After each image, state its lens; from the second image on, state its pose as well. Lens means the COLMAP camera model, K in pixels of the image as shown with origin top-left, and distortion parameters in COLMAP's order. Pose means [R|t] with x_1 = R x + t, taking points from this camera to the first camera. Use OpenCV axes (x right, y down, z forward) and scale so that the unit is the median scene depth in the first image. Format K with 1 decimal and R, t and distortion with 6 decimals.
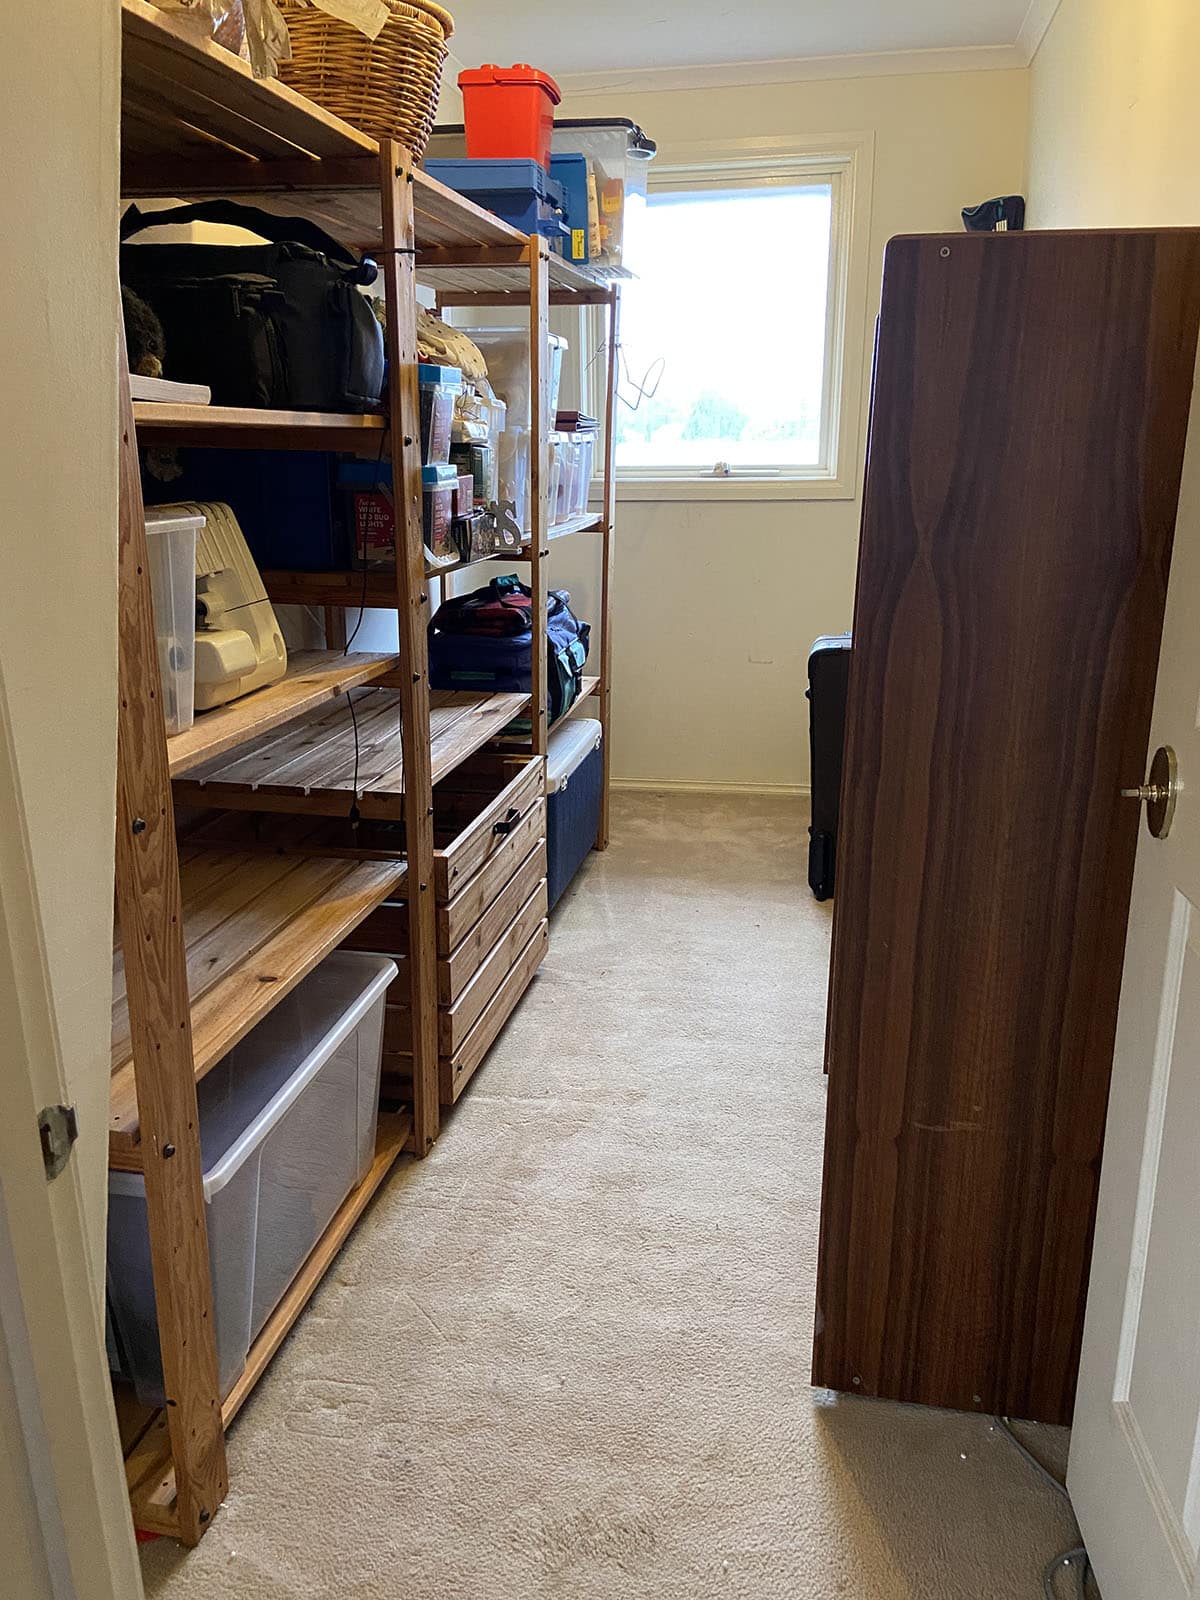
lens RADIAL K [[1200.9, 0, 600.0], [0, 1200.9, 800.0], [0, 0, 1]] dist [0.181982, -0.300695]
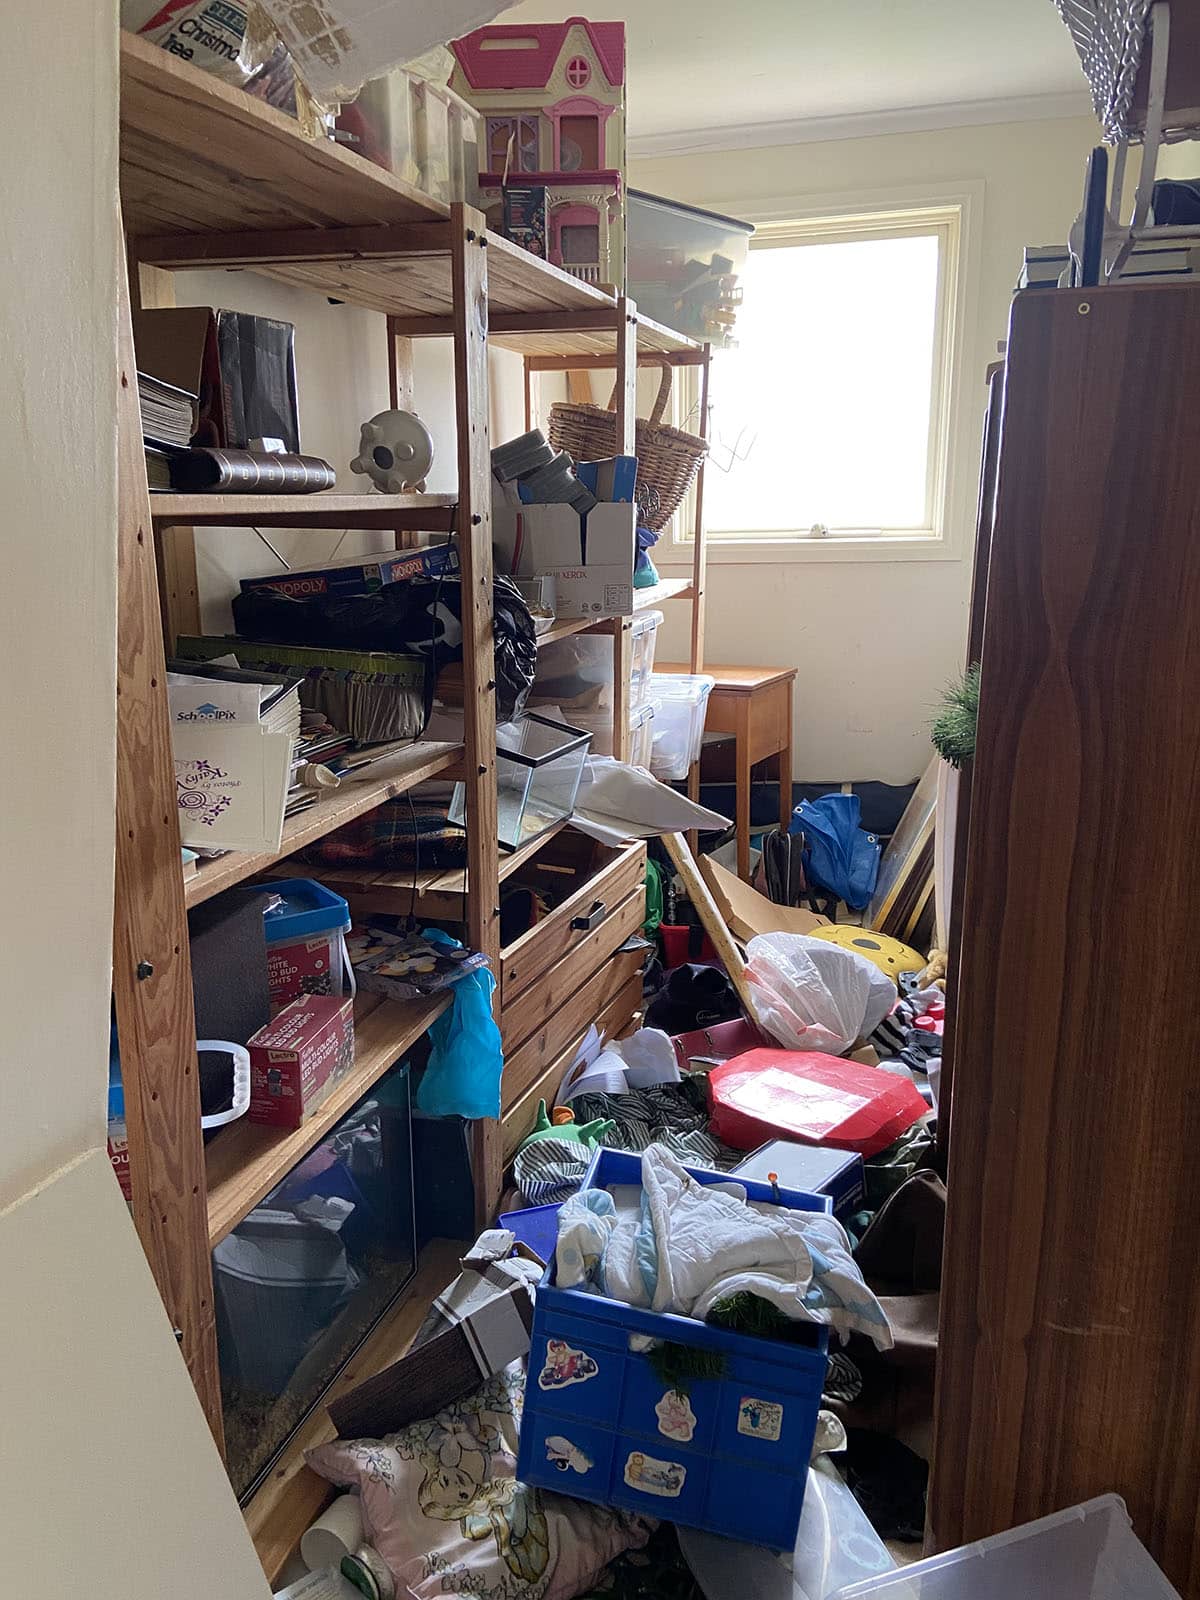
lens RADIAL K [[1193.5, 0, 600.0], [0, 1193.5, 800.0], [0, 0, 1]] dist [0.121943, -0.144446]
pose [[0.996684, 0.007101, -0.081056, 0.016079], [-0.009971, 0.999335, -0.035068, -0.060471], [0.080753, 0.035760, 0.996092, 0.124792]]
